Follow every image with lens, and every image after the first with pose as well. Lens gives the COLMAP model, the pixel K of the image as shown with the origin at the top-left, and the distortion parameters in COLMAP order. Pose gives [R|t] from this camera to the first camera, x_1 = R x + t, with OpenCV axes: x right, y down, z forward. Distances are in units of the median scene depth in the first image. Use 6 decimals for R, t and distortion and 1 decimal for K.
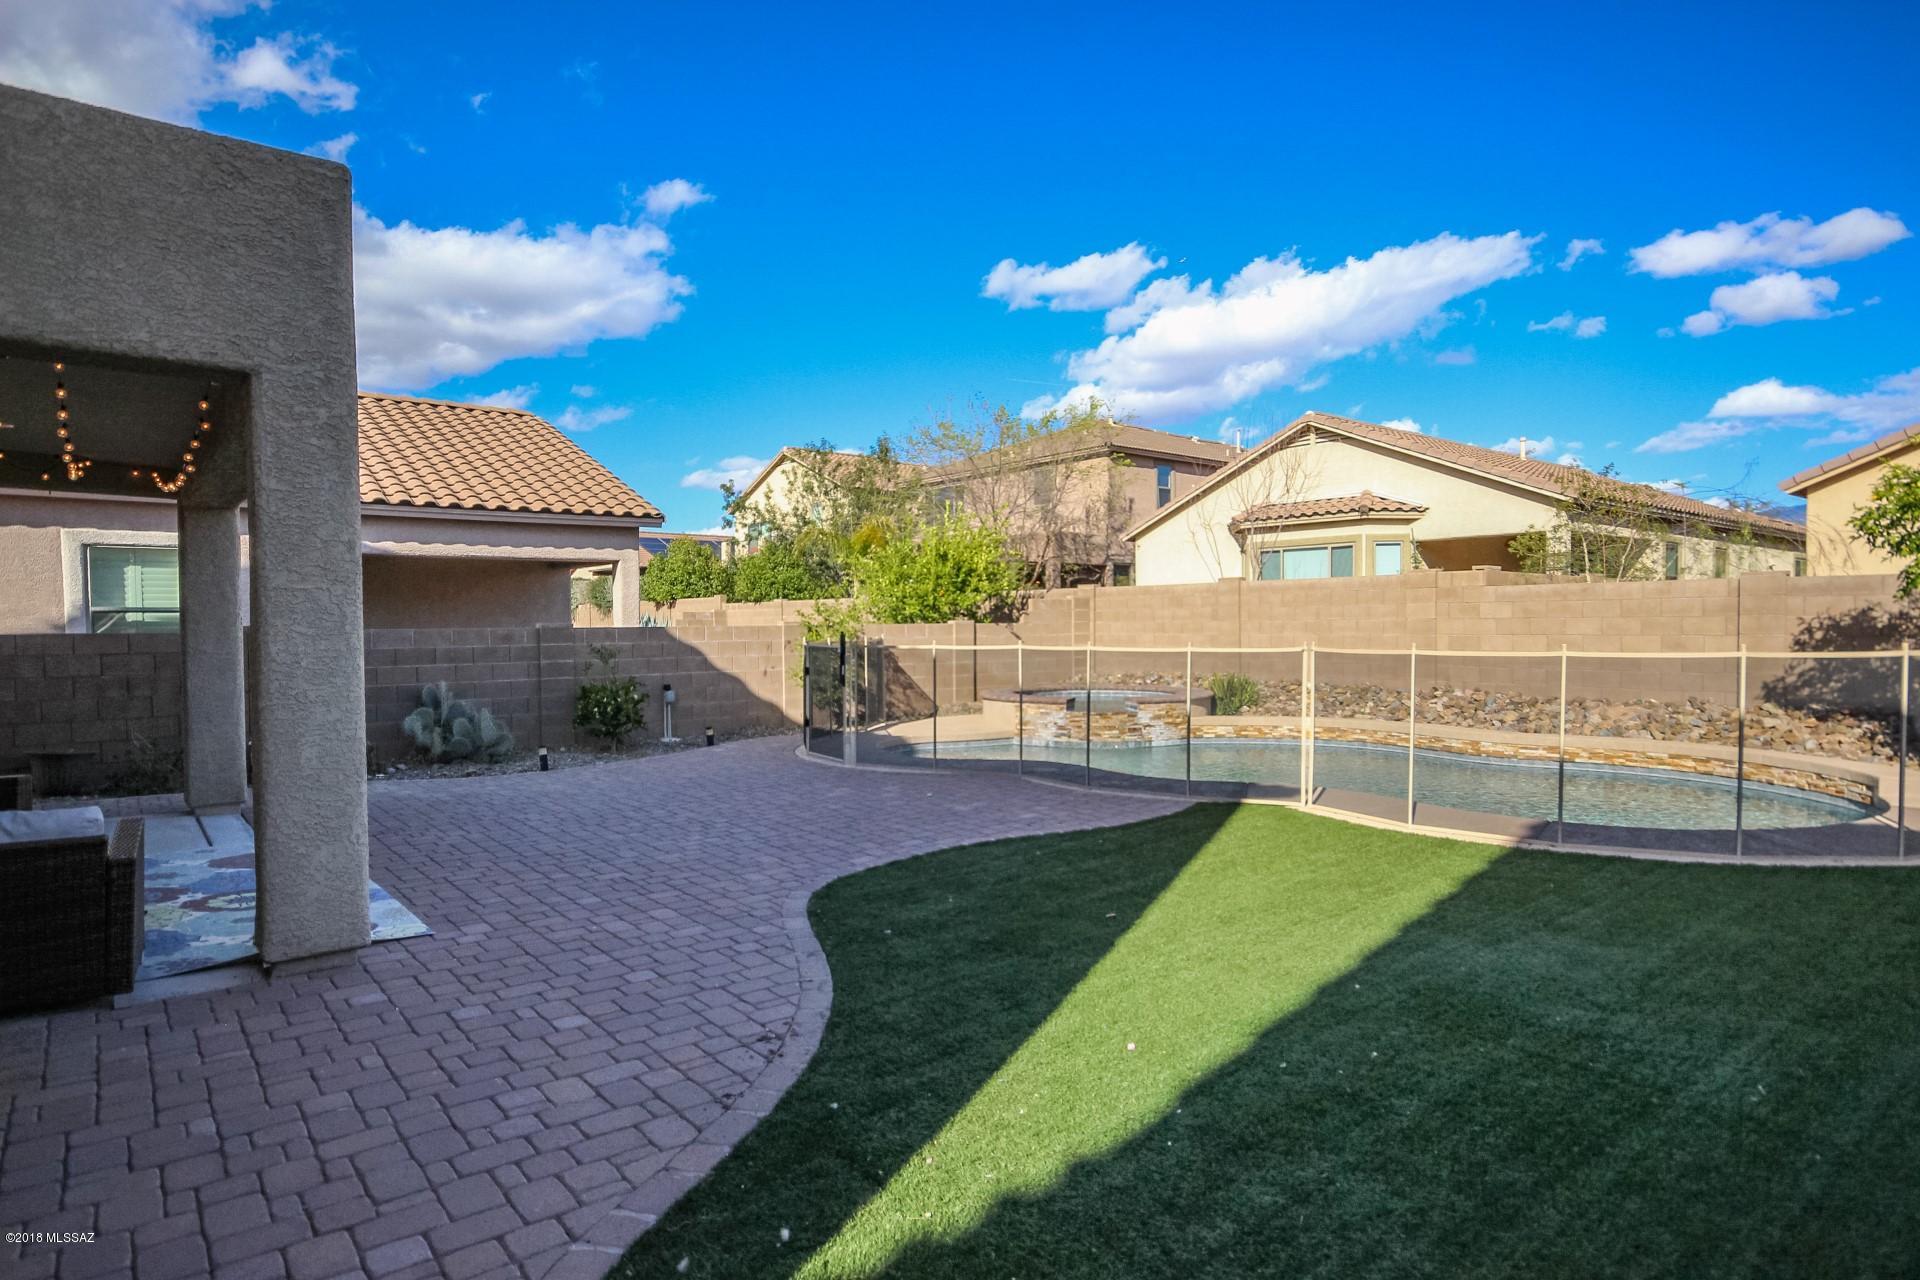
lens RADIAL K [[1016.7, 0, 960.0], [0, 1016.7, 639.0], [0, 0, 1]] dist [-0.000132, -0.001615]
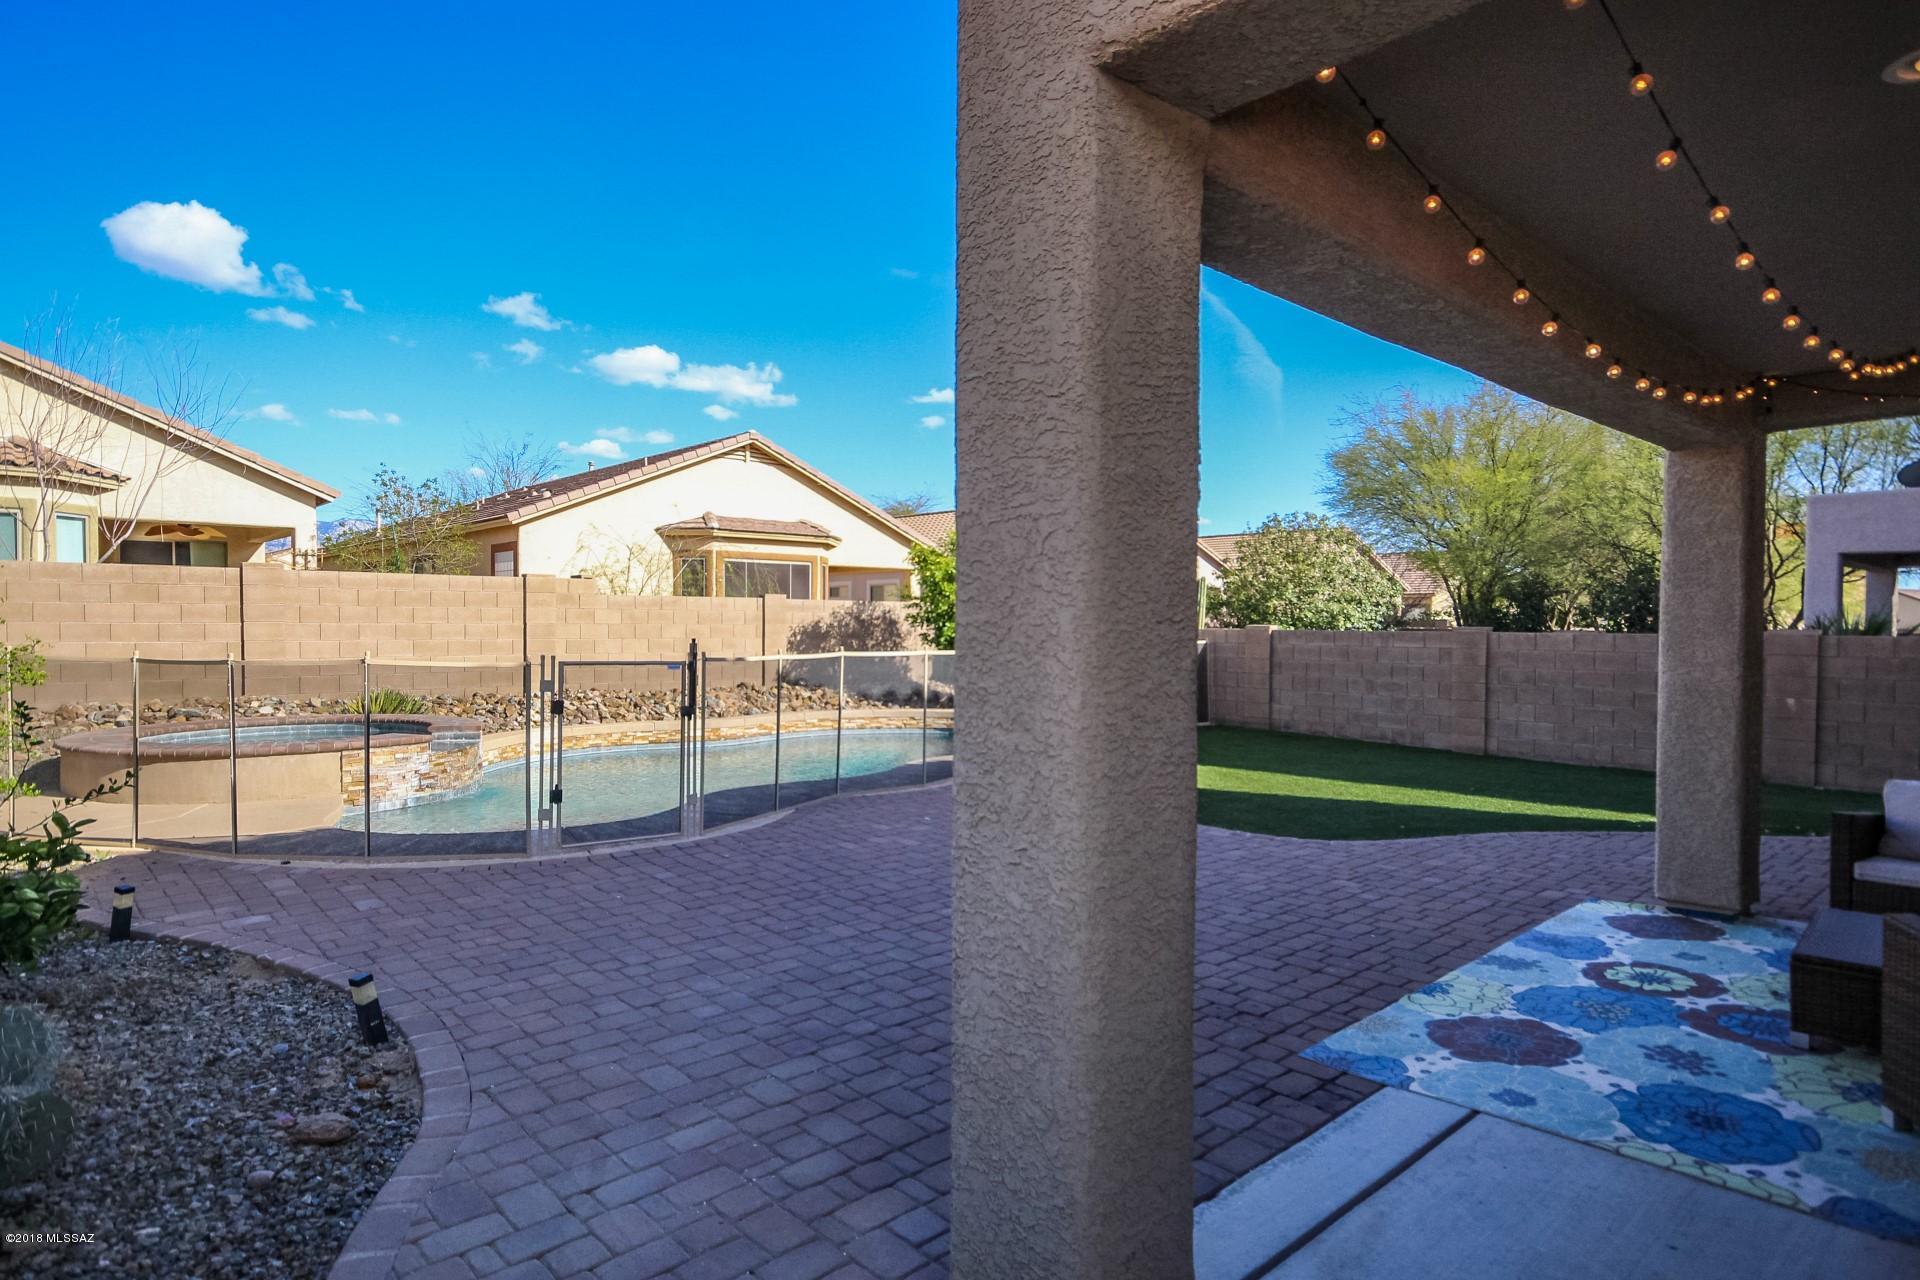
lens RADIAL K [[1089.2, 0, 963.6], [0, 1089.2, 639.6], [0, 0, 1]] dist [0.003048, -0.000249]
pose [[-0.057584, -0.006511, 0.998319, -0.783898], [0.011283, 0.999911, 0.007172, -0.008738], [-0.998277, 0.011677, -0.057505, 0.796637]]
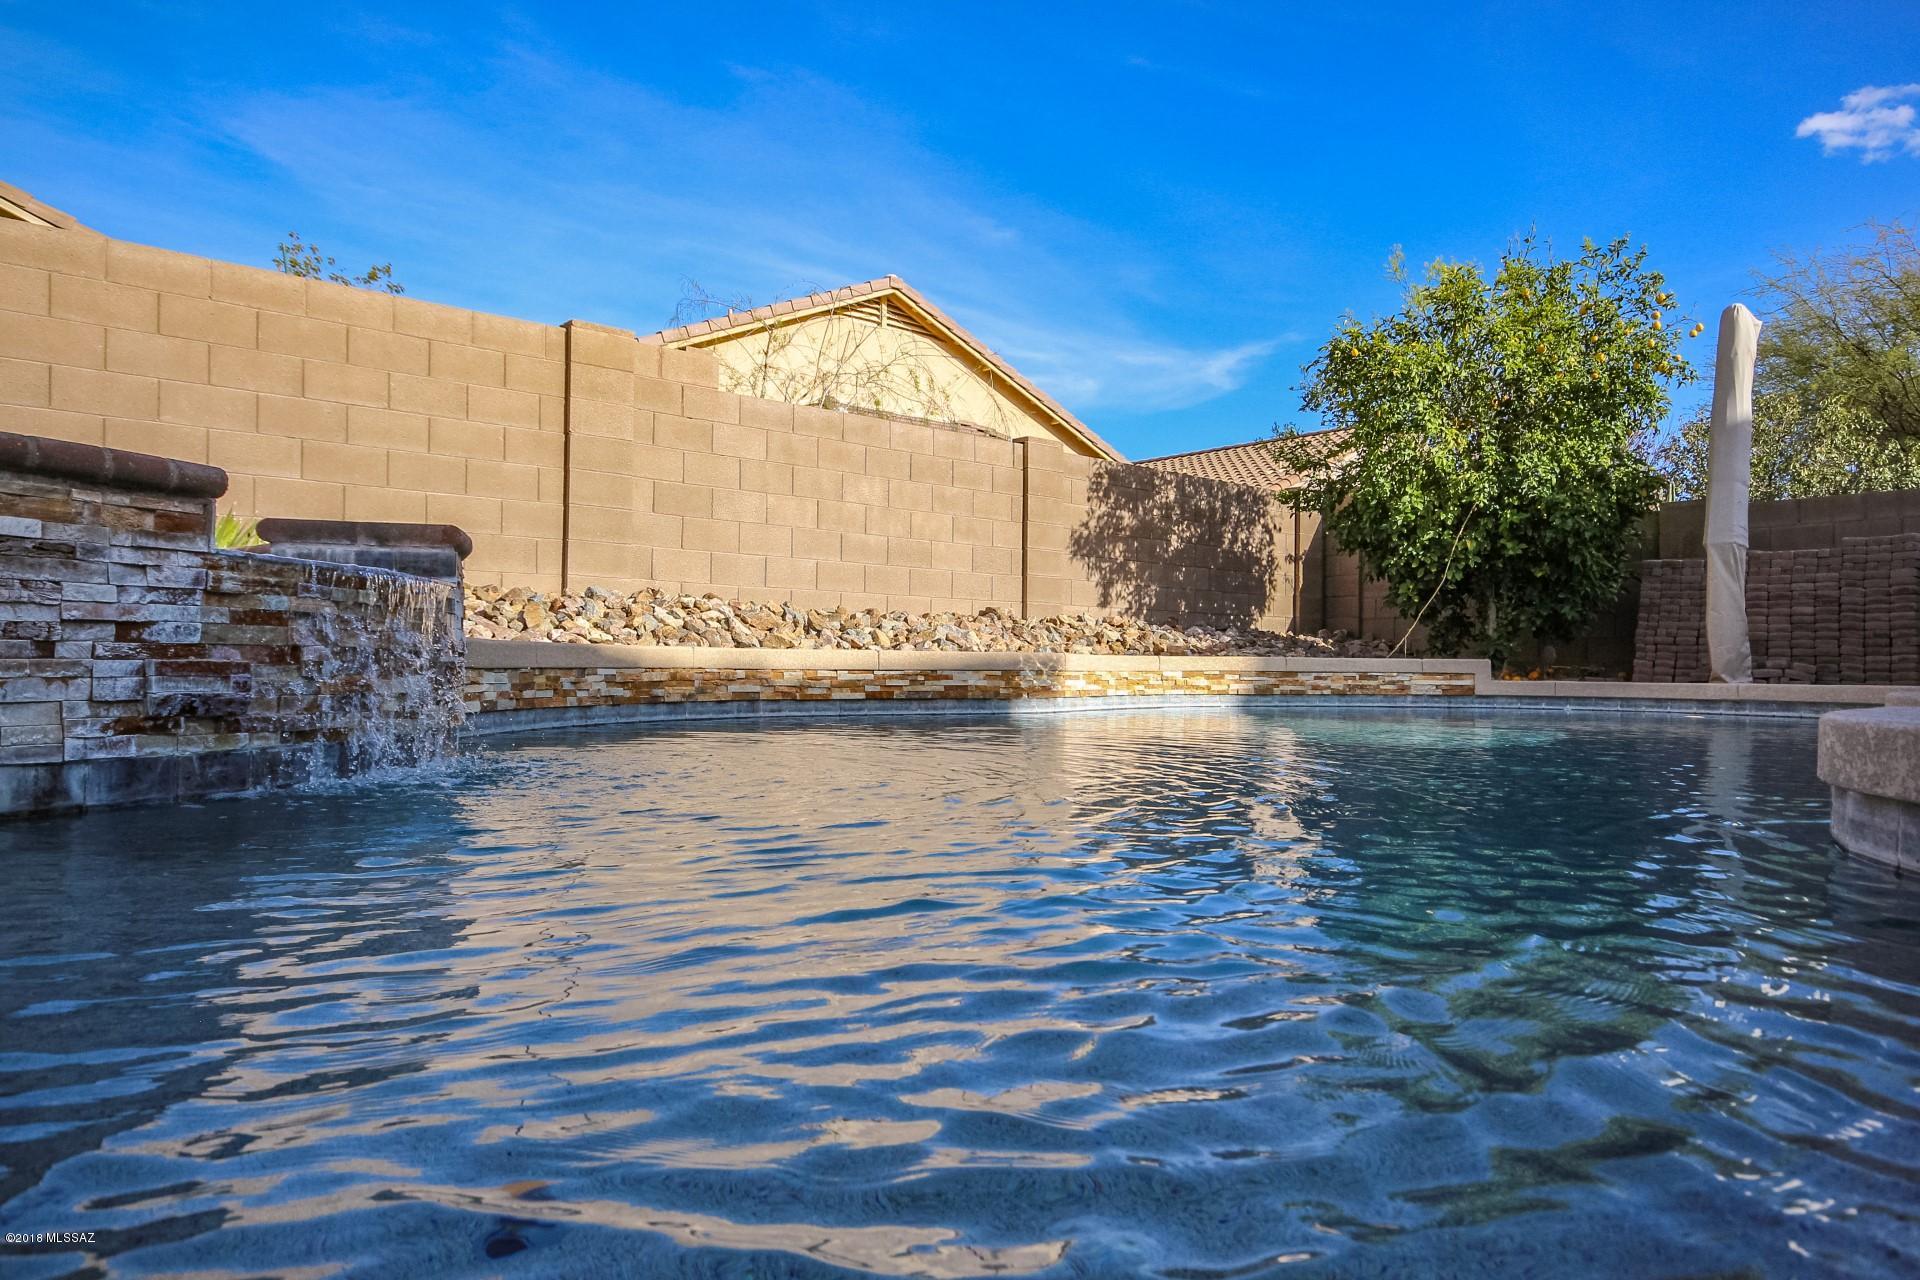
lens RADIAL K [[1193.4, 0, 958.3], [0, 1193.4, 644.3], [0, 0, 1]] dist [0.004771, 0.001393]
pose [[-0.031143, 0.031984, 0.999003, -0.079367], [0.008860, 0.999457, -0.031723, 0.107671], [-0.999476, 0.007863, -0.031410, 1.060811]]
